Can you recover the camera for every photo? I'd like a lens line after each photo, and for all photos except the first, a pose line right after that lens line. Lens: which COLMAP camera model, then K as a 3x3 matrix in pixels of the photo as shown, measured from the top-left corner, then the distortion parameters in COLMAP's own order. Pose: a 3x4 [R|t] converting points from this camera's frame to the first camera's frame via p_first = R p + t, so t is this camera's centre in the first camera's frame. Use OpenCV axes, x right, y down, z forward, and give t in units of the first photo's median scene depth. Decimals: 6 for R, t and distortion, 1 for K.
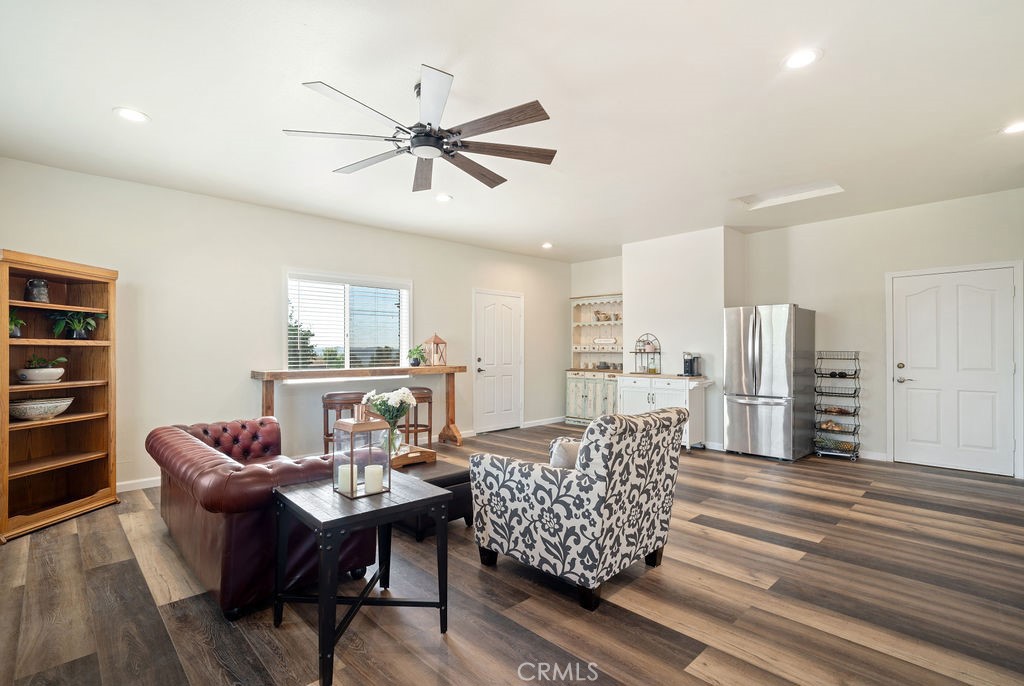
lens RADIAL K [[478.6, 0, 505.4], [0, 478.6, 341.0], [0, 0, 1]] dist [-0.013647, 0.000391]
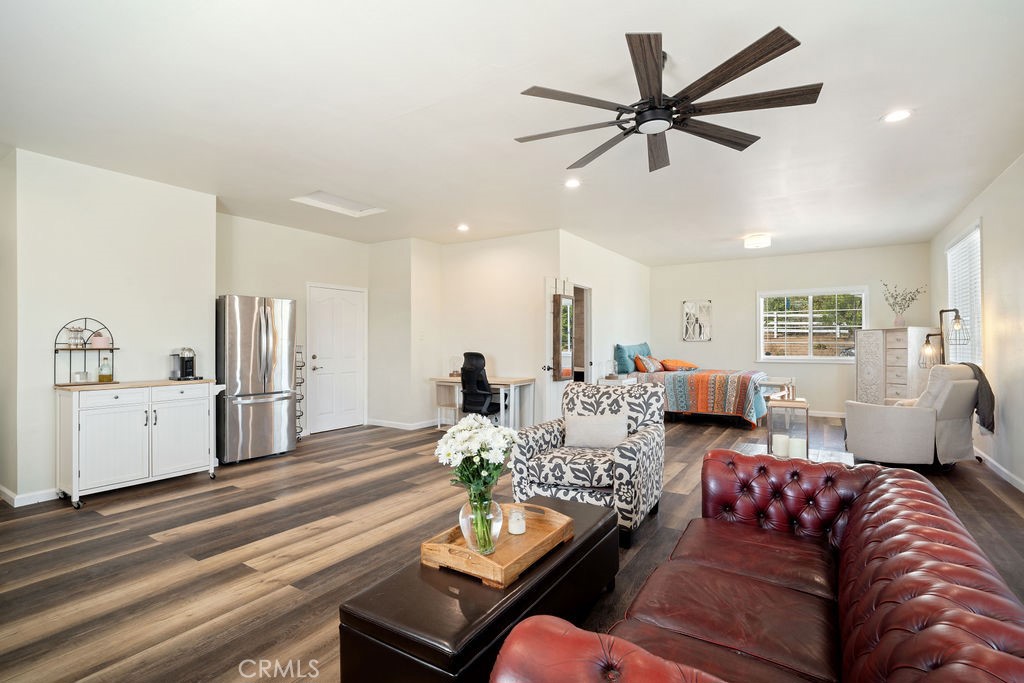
lens RADIAL K [[478.6, 0, 505.4], [0, 478.6, 339.5], [0, 0, 1]] dist [-0.013647, 0.000391]
pose [[-0.221312, 0.011867, 0.975131, -0.628556], [-0.013758, 0.999788, -0.015289, 0.022311], [-0.975106, -0.016799, -0.221102, 0.953379]]
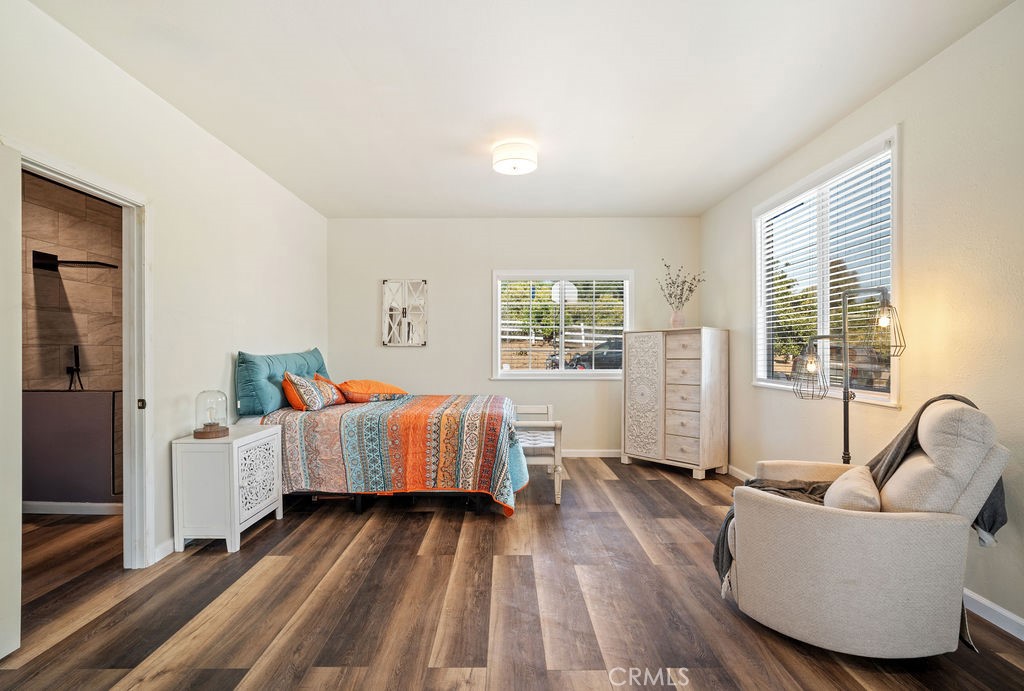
lens RADIAL K [[488.1, 0, 503.4], [0, 488.1, 353.6], [0, 0, 1]] dist [-0.000343, 0.000074]
pose [[-0.723000, -0.005011, 0.690830, 0.135878], [-0.011134, 0.999928, -0.004399, 0.007802], [-0.690759, -0.010873, -0.723004, 0.430957]]
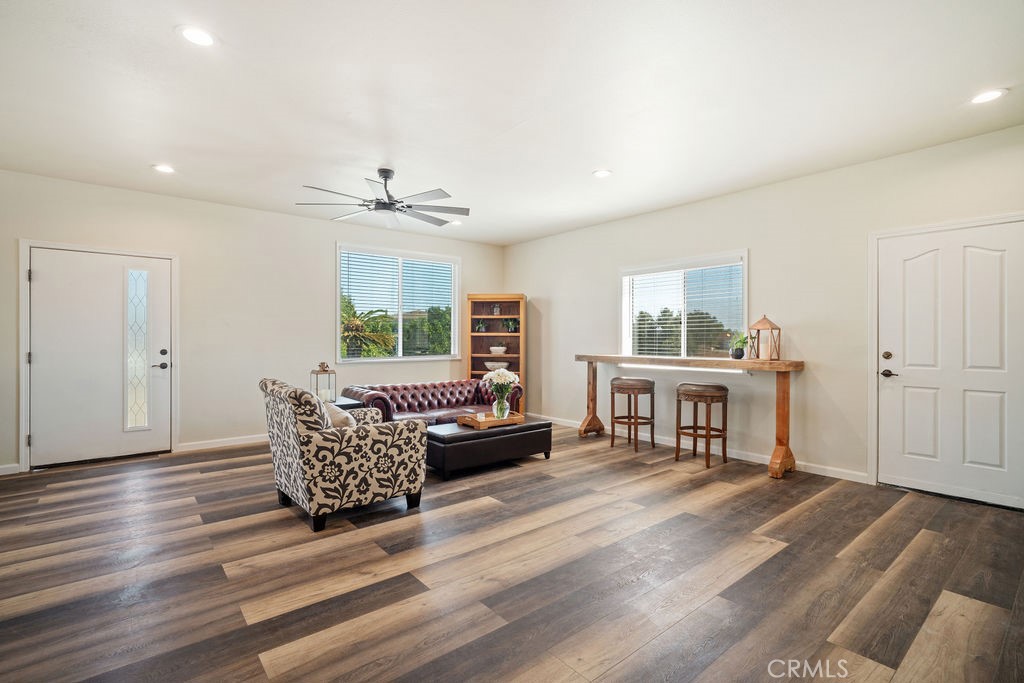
lens RADIAL K [[478.6, 0, 505.4], [0, 478.6, 339.5], [0, 0, 1]] dist [-0.013647, 0.000391]
pose [[-0.076630, 0.002714, -0.997056, 0.883278], [0.018111, 0.999835, 0.001329, 0.019305], [0.996895, -0.017955, -0.076666, 0.975508]]
